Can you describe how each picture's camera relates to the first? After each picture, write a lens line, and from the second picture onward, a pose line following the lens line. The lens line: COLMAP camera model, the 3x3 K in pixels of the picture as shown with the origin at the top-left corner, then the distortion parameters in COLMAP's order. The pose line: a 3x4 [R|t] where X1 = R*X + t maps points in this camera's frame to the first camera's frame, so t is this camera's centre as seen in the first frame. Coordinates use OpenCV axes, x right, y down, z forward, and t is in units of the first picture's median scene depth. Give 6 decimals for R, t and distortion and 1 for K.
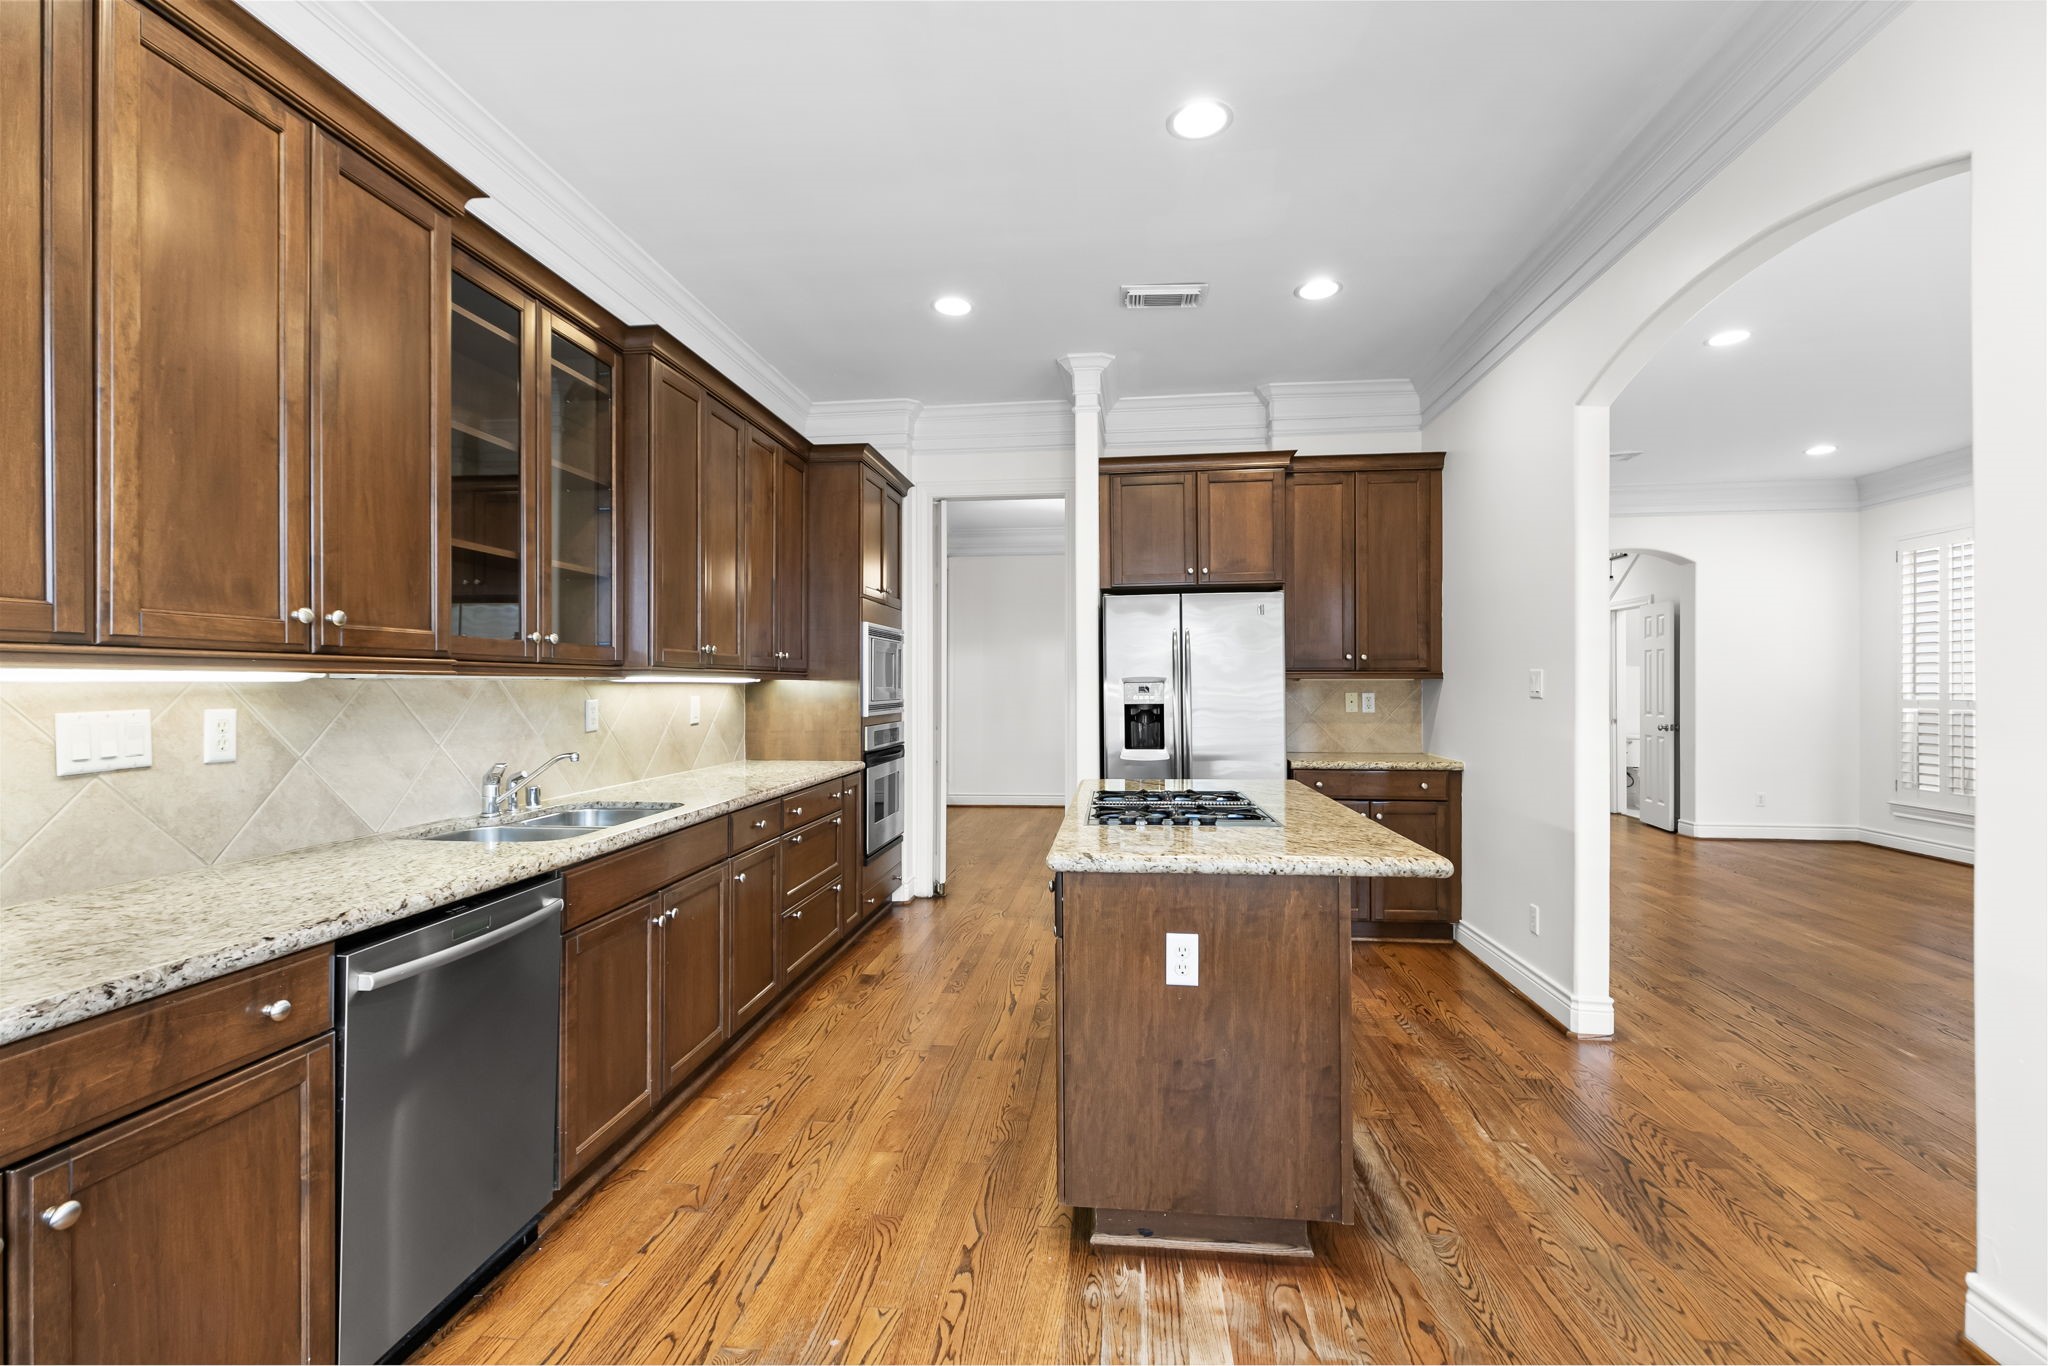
lens RADIAL K [[911.7, 0, 1023.1], [0, 911.7, 685.2], [0, 0, 1]] dist [0.007908, -0.000586]
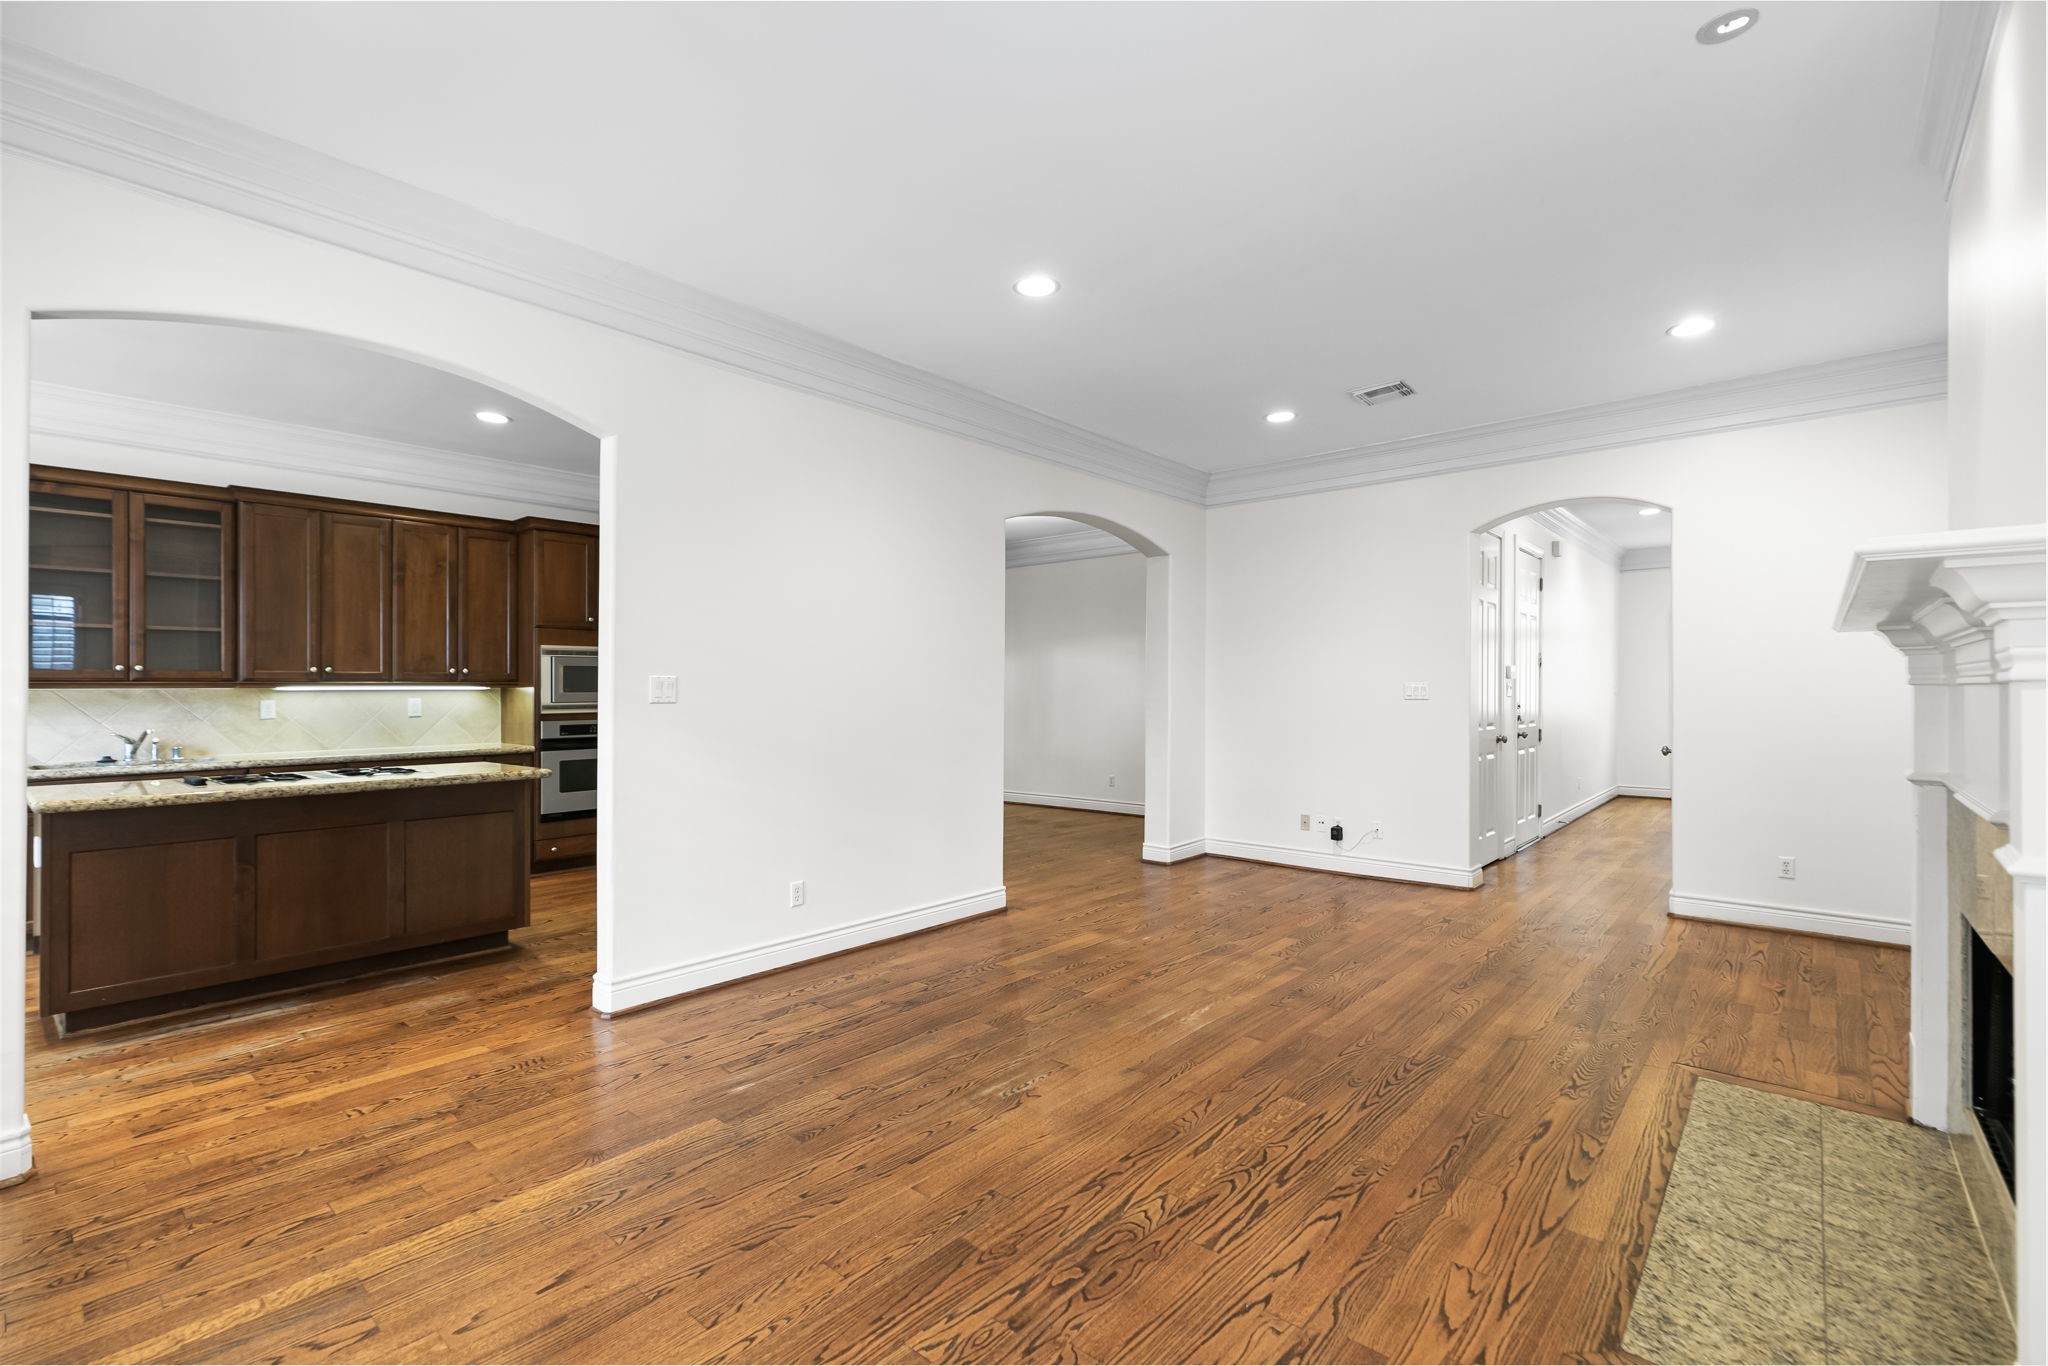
lens RADIAL K [[911.7, 0, 1013.1], [0, 911.7, 686.1], [0, 0, 1]] dist [0.007908, -0.000586]
pose [[0.820881, -0.004014, -0.571085, 1.776611], [0.003147, 0.999992, -0.002505, -0.002795], [0.571091, 0.000259, 0.820887, 0.410447]]
